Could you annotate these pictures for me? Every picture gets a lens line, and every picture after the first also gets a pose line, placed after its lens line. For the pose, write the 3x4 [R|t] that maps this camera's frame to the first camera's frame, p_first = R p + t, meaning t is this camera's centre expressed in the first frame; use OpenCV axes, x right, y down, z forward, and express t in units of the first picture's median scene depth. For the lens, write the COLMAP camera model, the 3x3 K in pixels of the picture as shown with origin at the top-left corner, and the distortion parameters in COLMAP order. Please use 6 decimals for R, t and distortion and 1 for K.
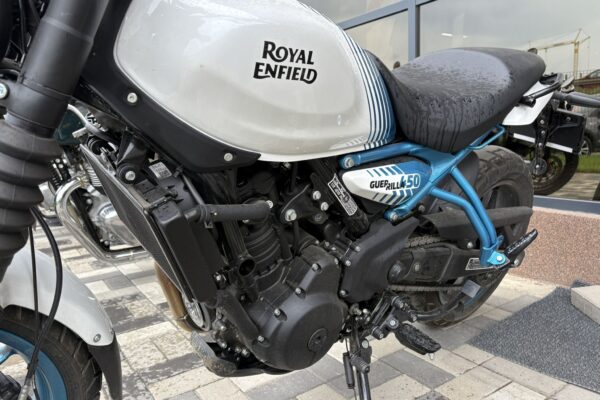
lens RADIAL K [[443.8, 0, 300.0], [0, 443.8, 200.0], [0, 0, 1]] dist [0.034932, -0.057346]
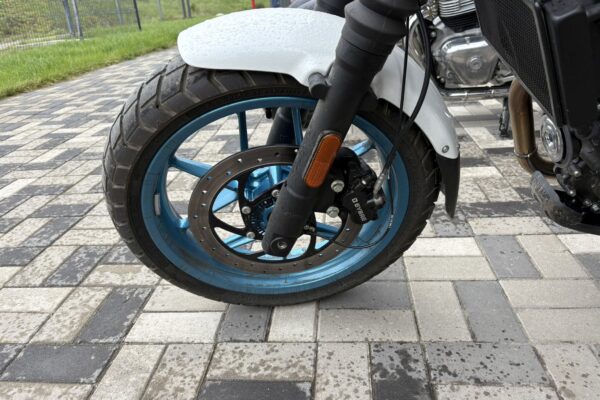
lens RADIAL K [[443.8, 0, 300.0], [0, 443.8, 200.0], [0, 0, 1]] dist [0.034932, -0.057346]
pose [[0.772276, 0.252189, -0.583087, -0.072254], [-0.057252, 0.941726, 0.331474, 0.082103], [0.632702, -0.222607, 0.741710, 0.004518]]
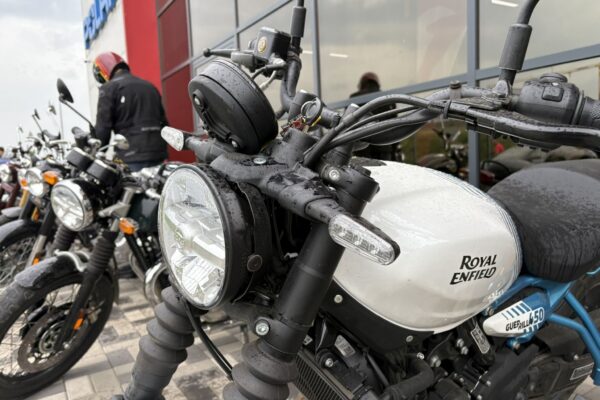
lens RADIAL K [[443.8, 0, 300.0], [0, 443.8, 200.0], [0, 0, 1]] dist [0.034932, -0.057346]
pose [[0.998821, -0.004821, -0.048301, -0.253099], [0.001759, 0.997996, -0.063250, -0.247670], [0.048509, 0.063090, 0.996828, -0.088795]]
